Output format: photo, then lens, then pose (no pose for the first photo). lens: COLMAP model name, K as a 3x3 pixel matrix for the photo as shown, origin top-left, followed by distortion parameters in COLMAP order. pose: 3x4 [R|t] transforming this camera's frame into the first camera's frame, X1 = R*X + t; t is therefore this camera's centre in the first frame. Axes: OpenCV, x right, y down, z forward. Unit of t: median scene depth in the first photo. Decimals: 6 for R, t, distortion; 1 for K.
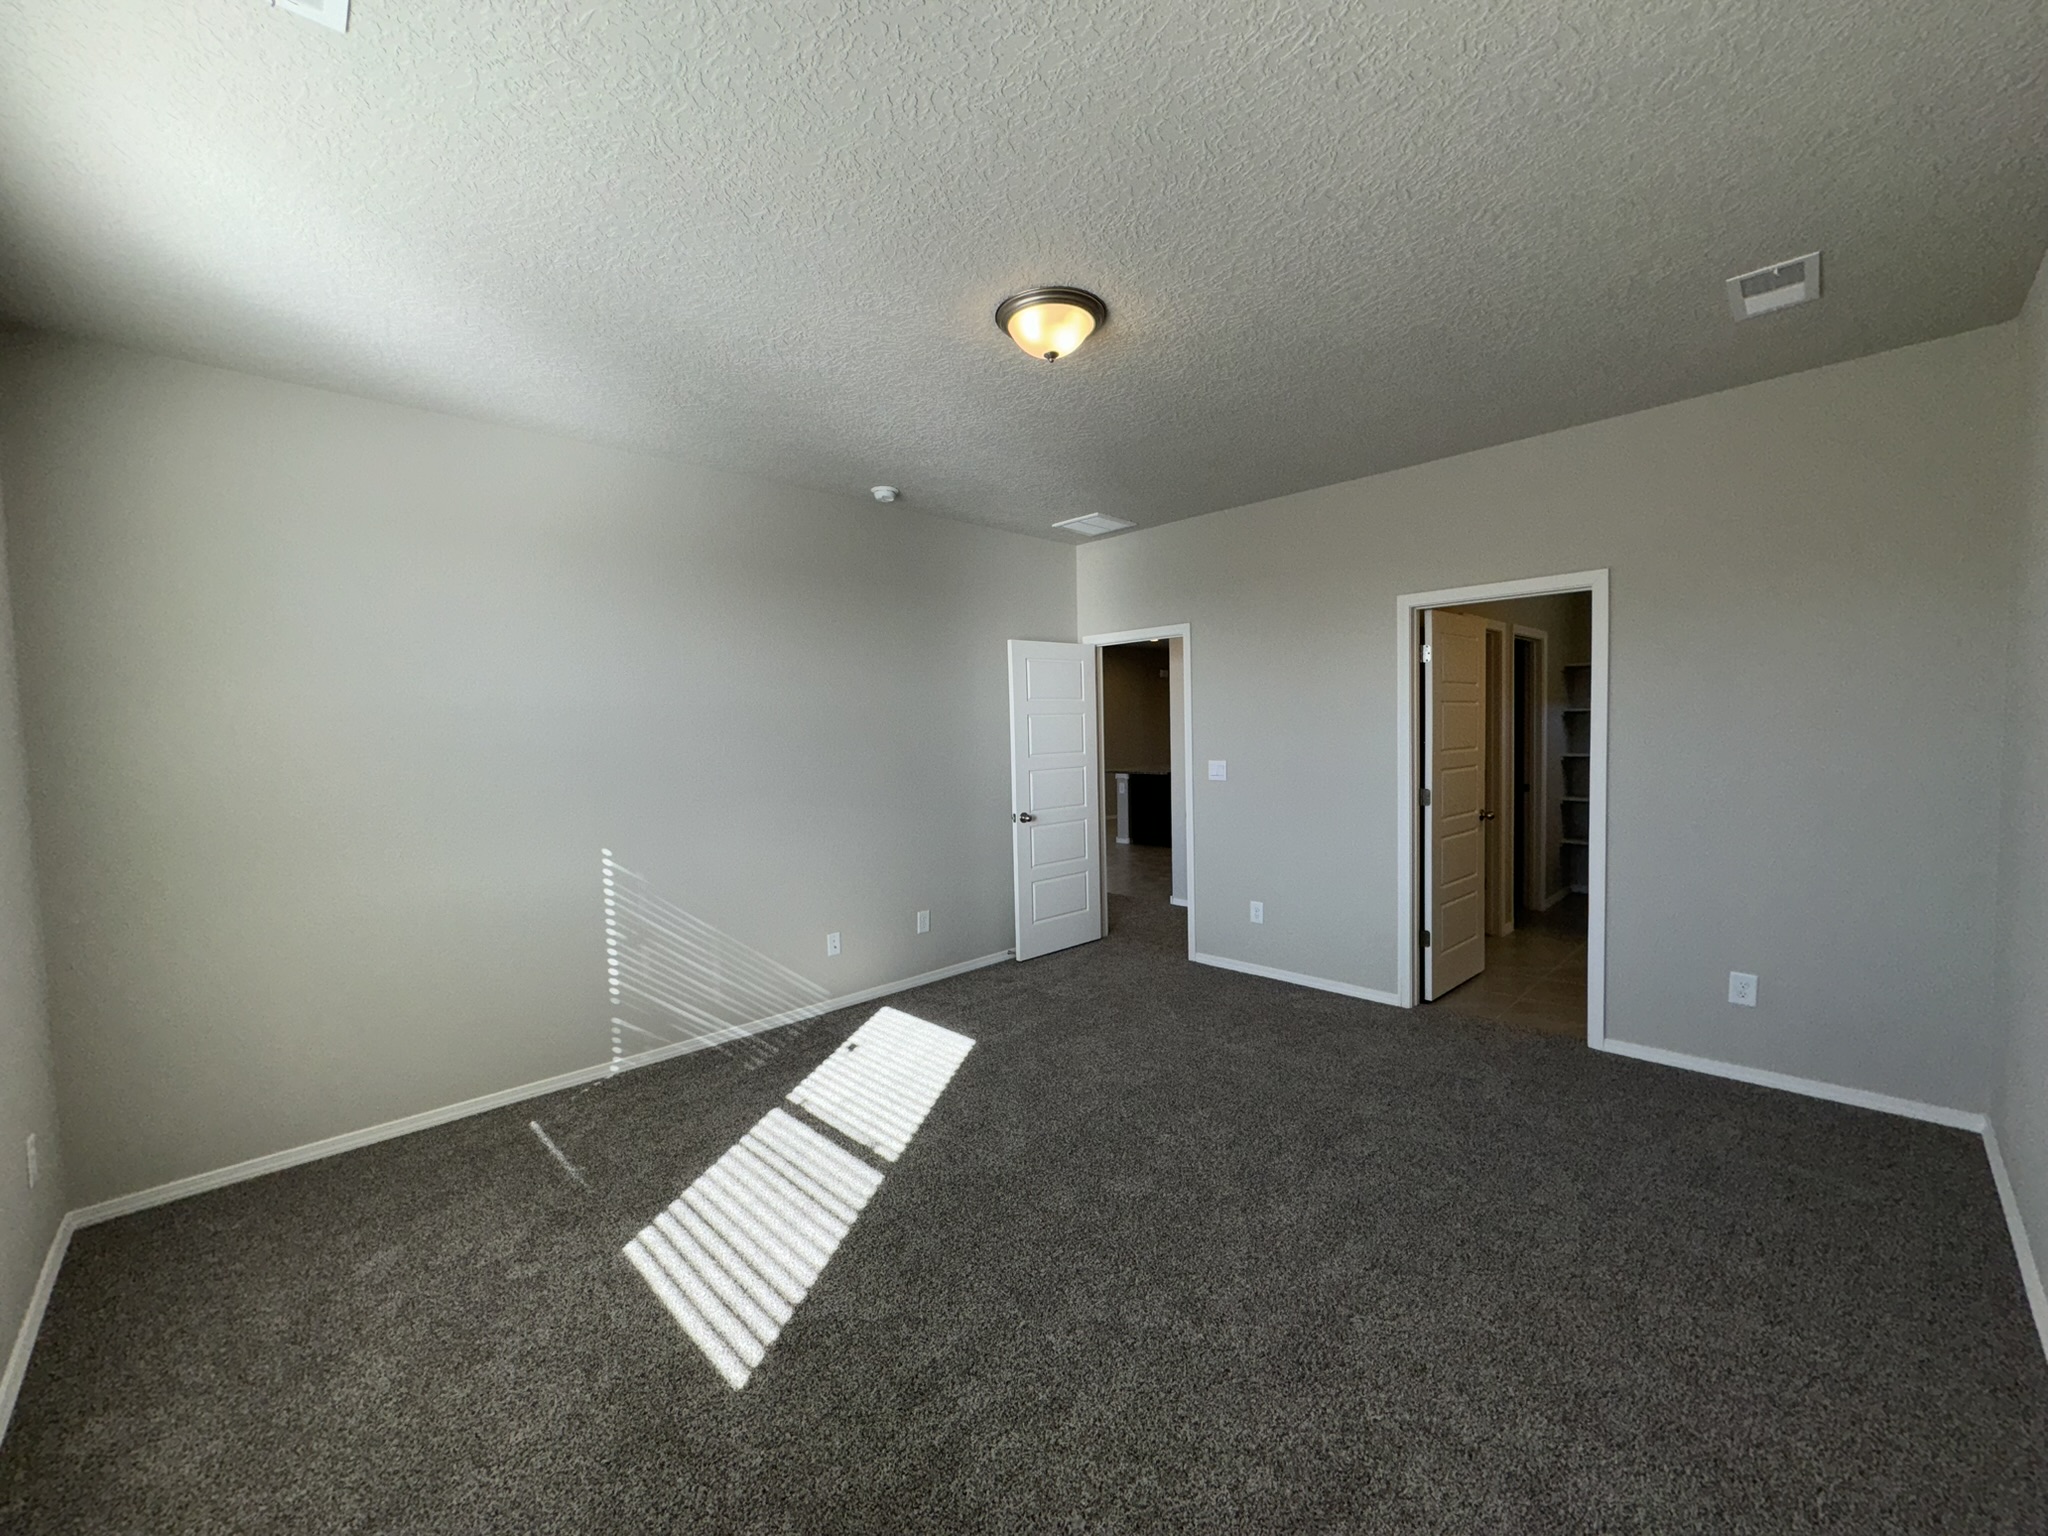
lens RADIAL K [[812.4, 0, 1026.4], [0, 812.4, 763.1], [0, 0, 1]] dist [-0.001710, 0.000678]
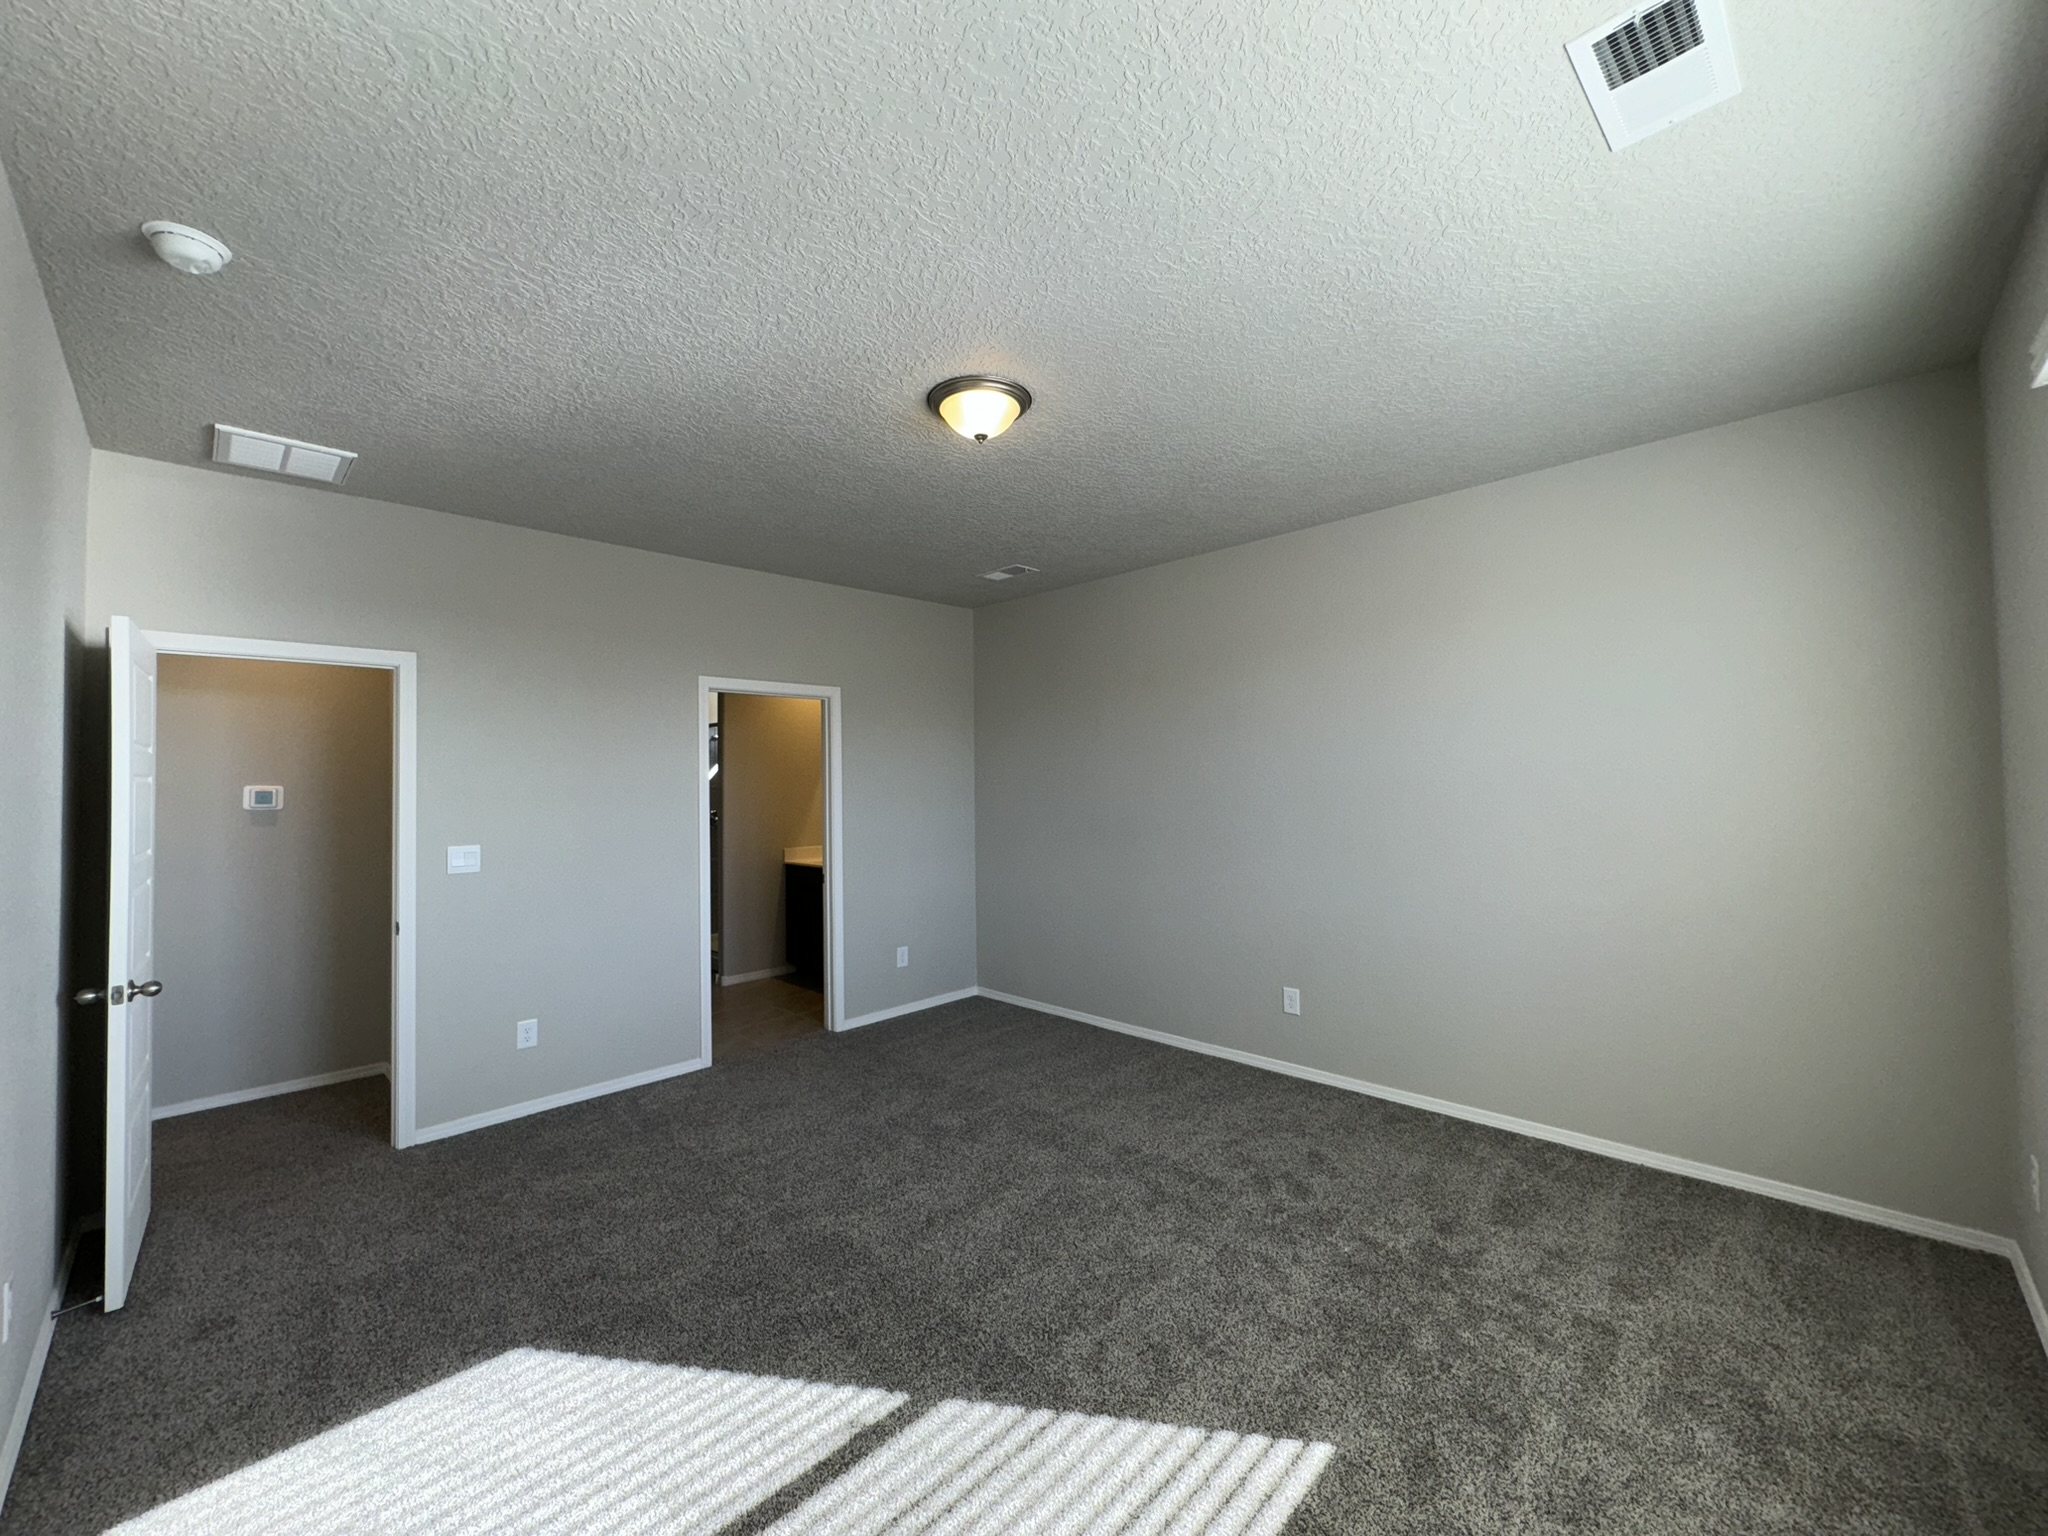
lens RADIAL K [[810.4, 0, 1024.0], [0, 810.4, 768.0], [0, 0, 1]] dist [-0.011938, 0.000259]
pose [[-0.013194, 0.044410, 0.998926, -0.701975], [0.062485, 0.997097, -0.043503, -0.014275], [-0.997959, 0.061844, -0.015931, 0.693264]]
